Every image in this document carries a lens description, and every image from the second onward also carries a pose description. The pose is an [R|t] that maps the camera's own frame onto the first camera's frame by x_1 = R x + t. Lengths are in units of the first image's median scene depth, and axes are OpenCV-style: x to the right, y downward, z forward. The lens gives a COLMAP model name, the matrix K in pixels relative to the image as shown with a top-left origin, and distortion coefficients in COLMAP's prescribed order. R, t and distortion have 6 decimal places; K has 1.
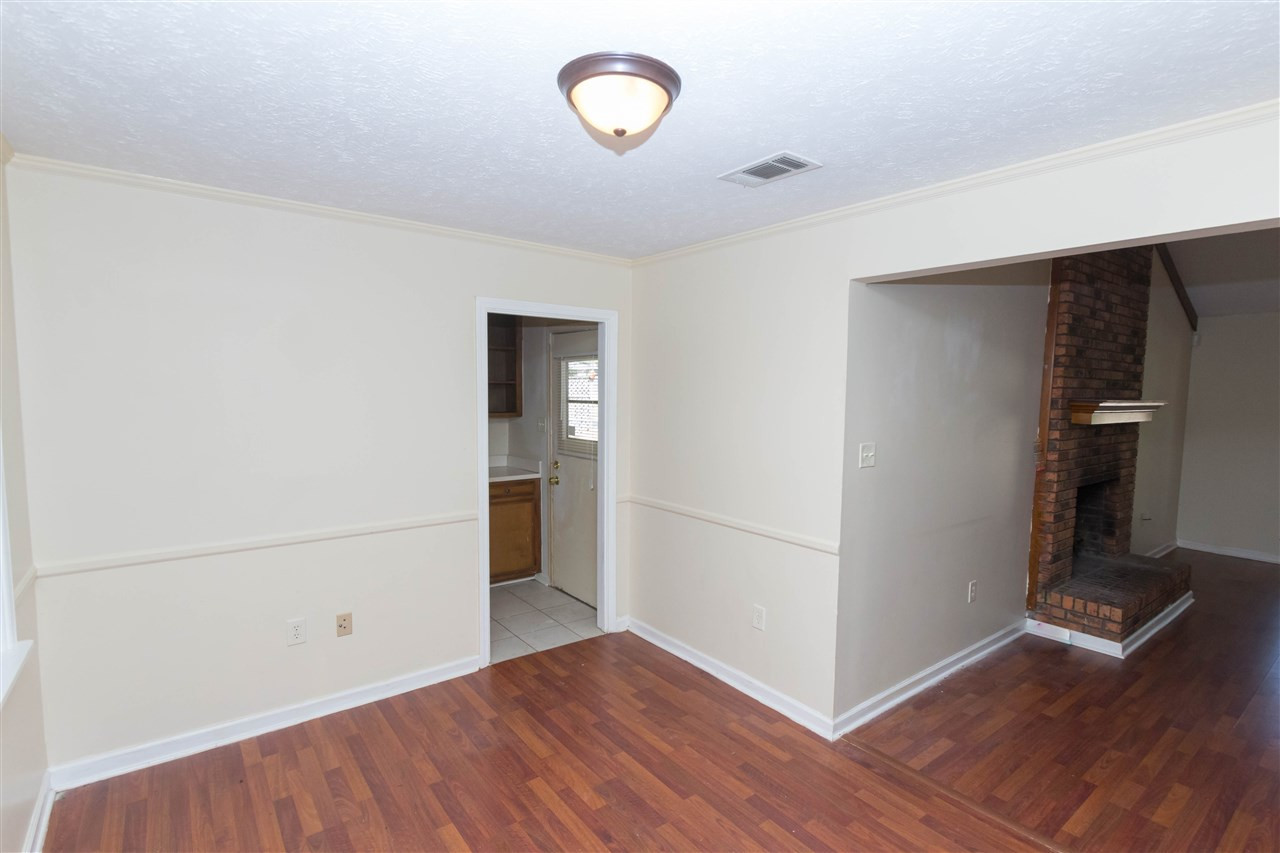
lens RADIAL K [[617.3, 0, 640.0], [0, 617.3, 426.5], [0, 0, 1]] dist [0.025223, 0.000098]
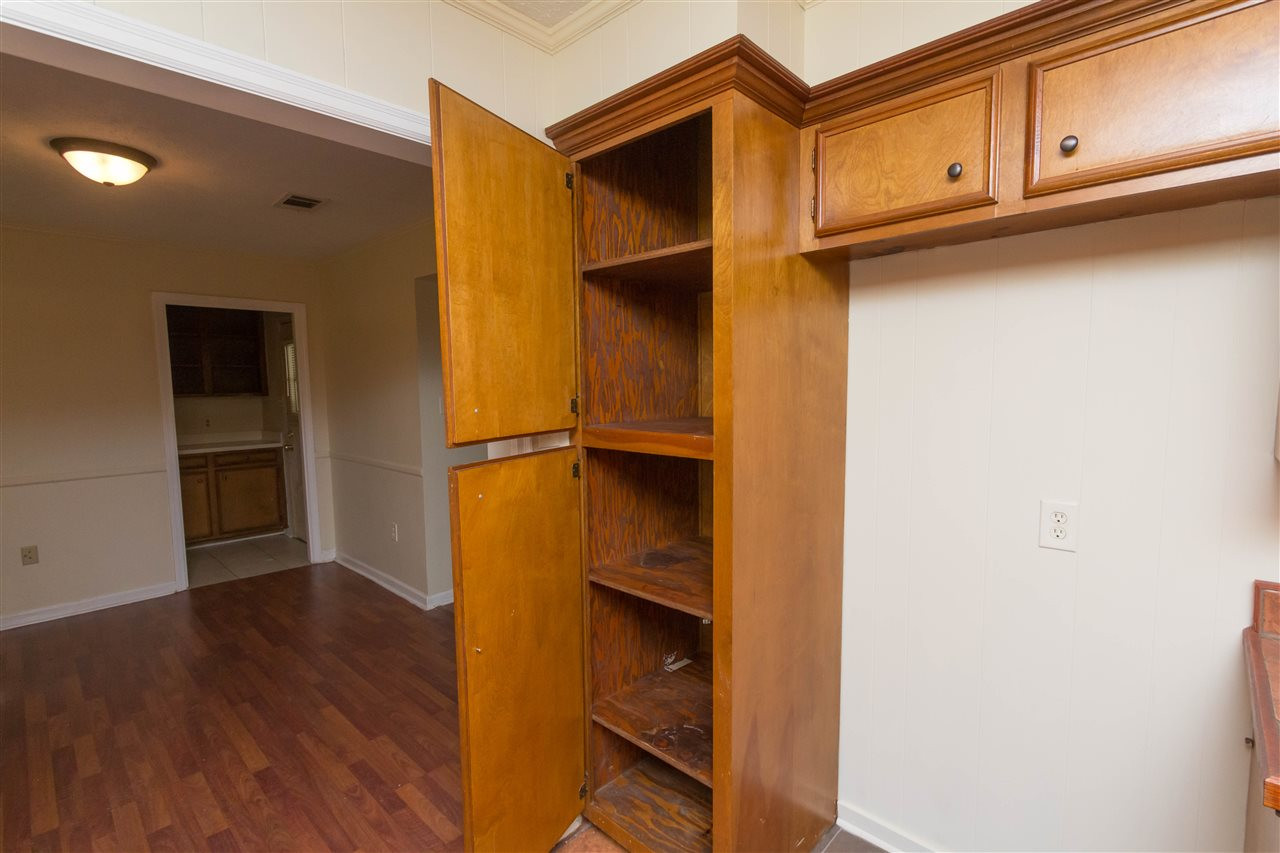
lens RADIAL K [[601.2, 0, 662.9], [0, 601.2, 425.6], [0, 0, 1]] dist [-0.002255, -0.000270]
pose [[0.986171, -0.036102, 0.161752, 0.498782], [0.034634, 0.999329, 0.011887, 0.073789], [-0.162073, -0.006121, 0.986760, -0.328050]]
